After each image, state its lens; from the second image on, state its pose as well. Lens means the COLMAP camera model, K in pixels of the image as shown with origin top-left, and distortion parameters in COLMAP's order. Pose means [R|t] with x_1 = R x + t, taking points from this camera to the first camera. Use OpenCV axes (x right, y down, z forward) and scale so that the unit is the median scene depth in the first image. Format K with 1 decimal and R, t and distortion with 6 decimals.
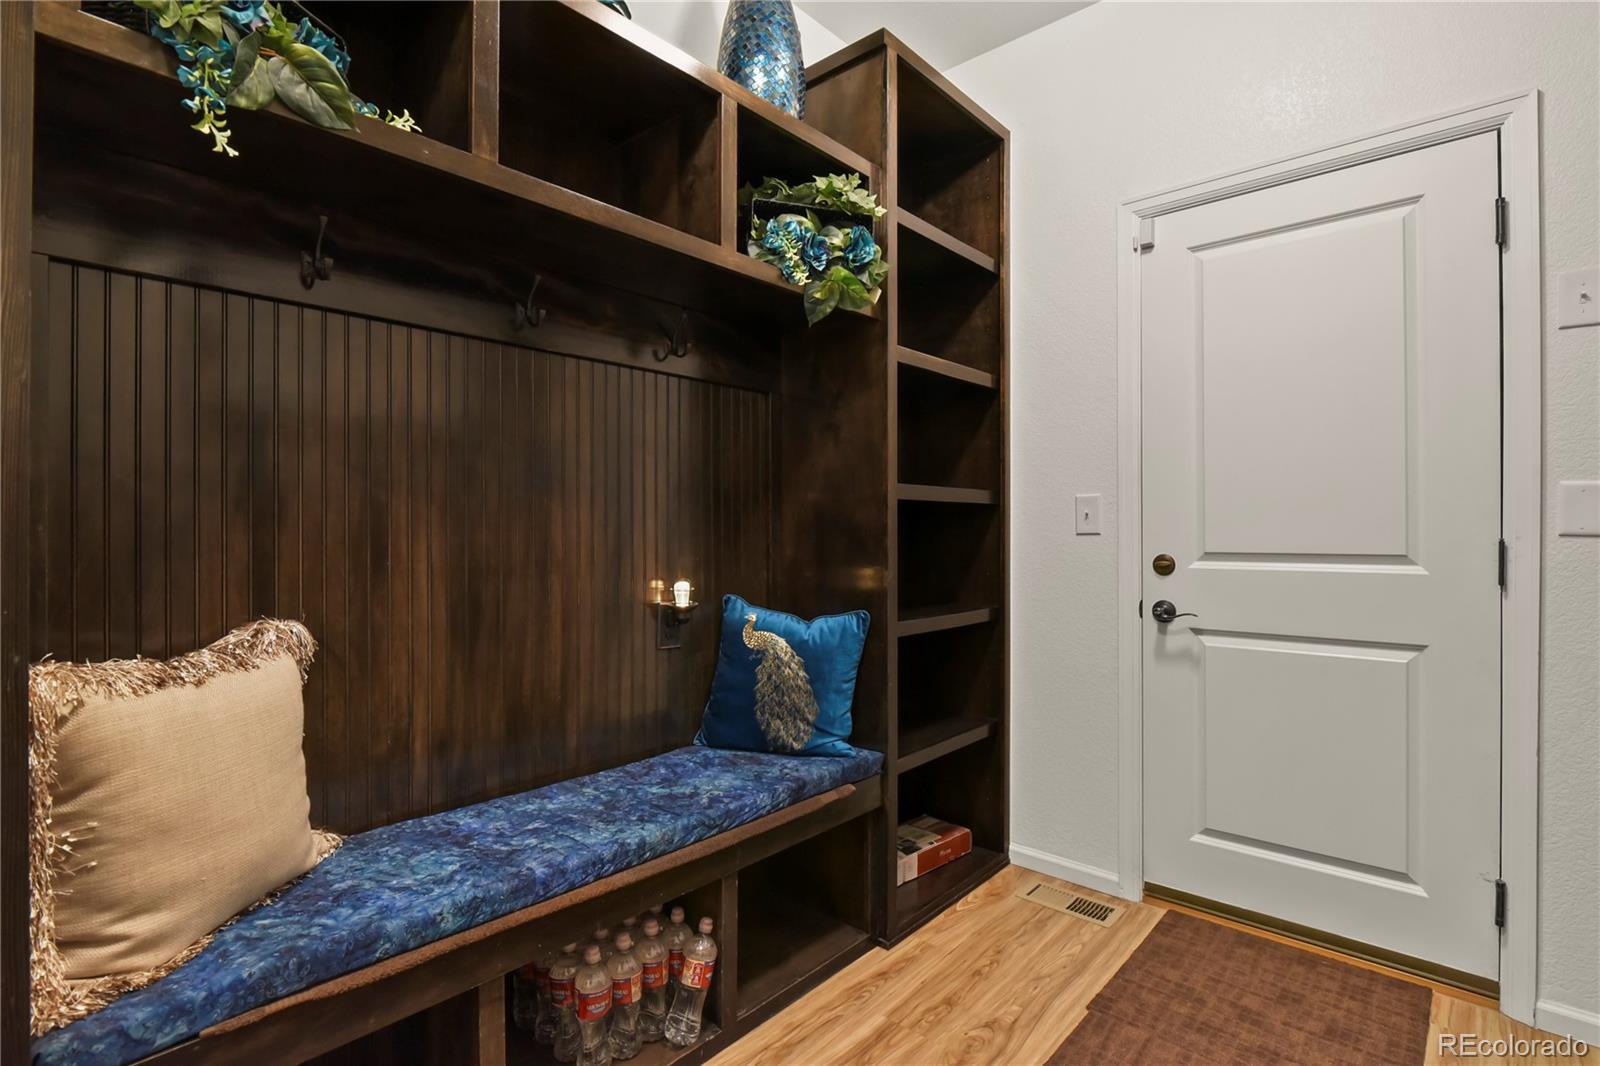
lens RADIAL K [[777.1, 0, 798.4], [0, 777.1, 526.8], [0, 0, 1]] dist [-0.007231, -0.002883]
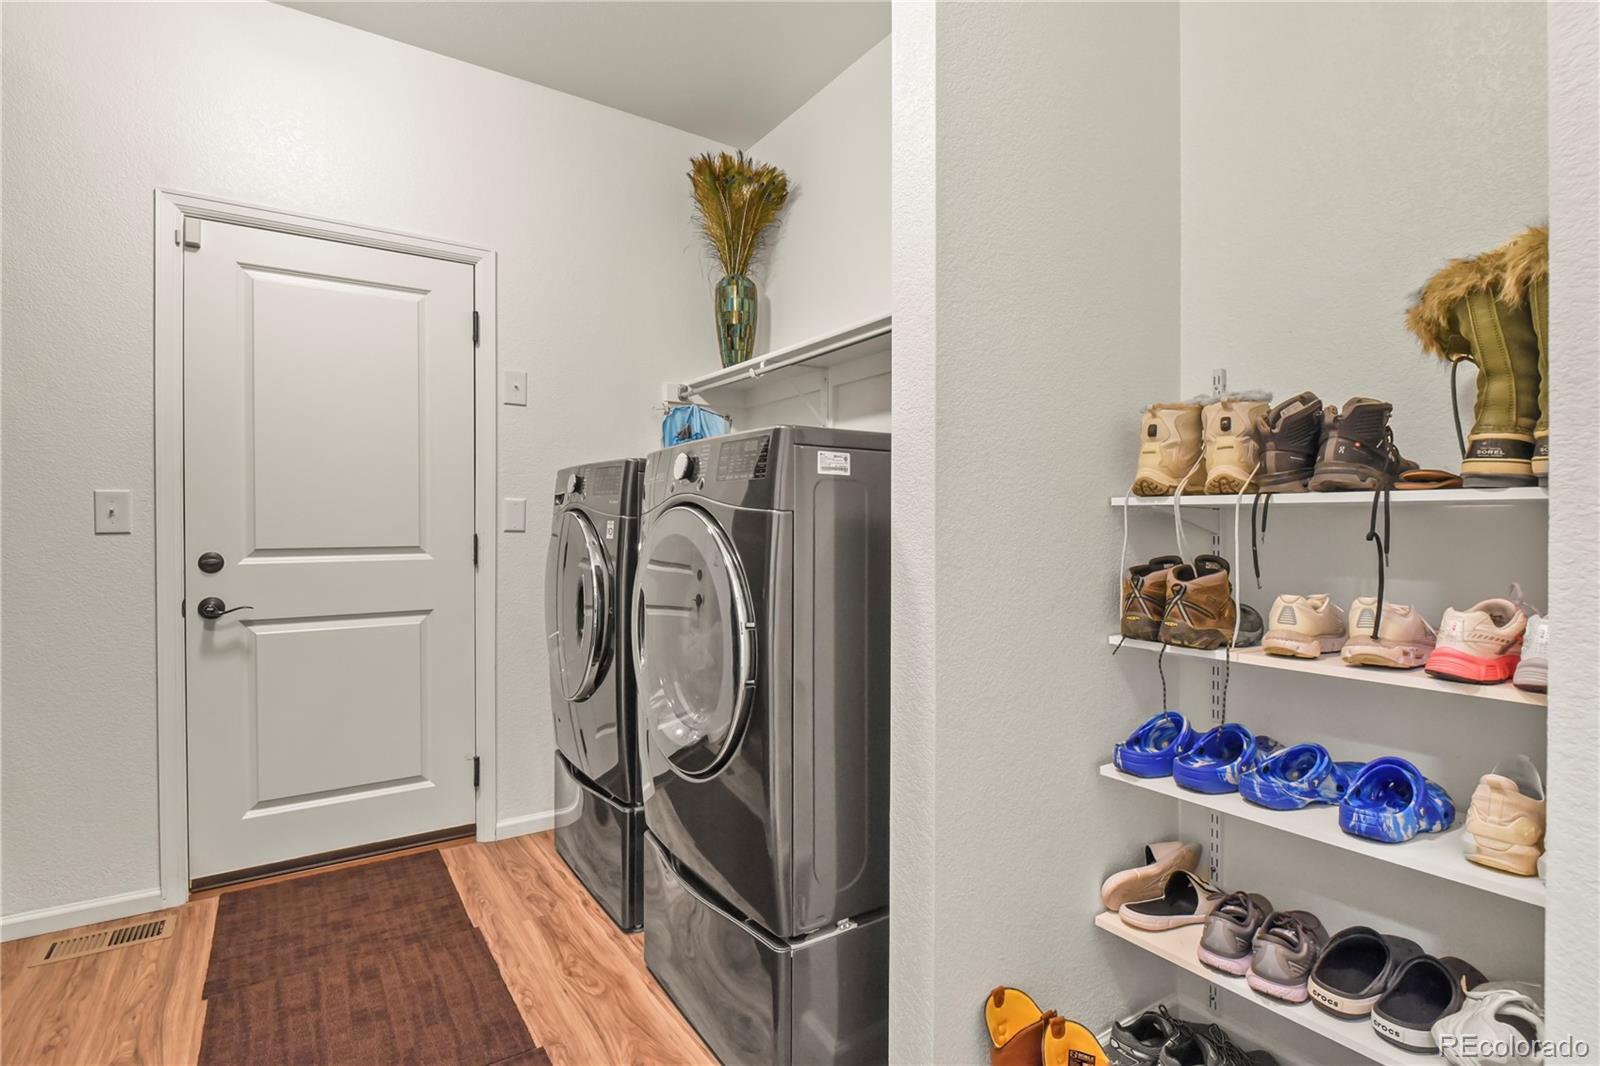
lens RADIAL K [[777.1, 0, 801.9], [0, 777.1, 531.9], [0, 0, 1]] dist [-0.007231, -0.002883]
pose [[0.245719, -0.003991, 0.969333, -0.368245], [-0.001024, 0.999990, 0.004376, 0.003511], [-0.969341, -0.002068, 0.245713, -0.008620]]
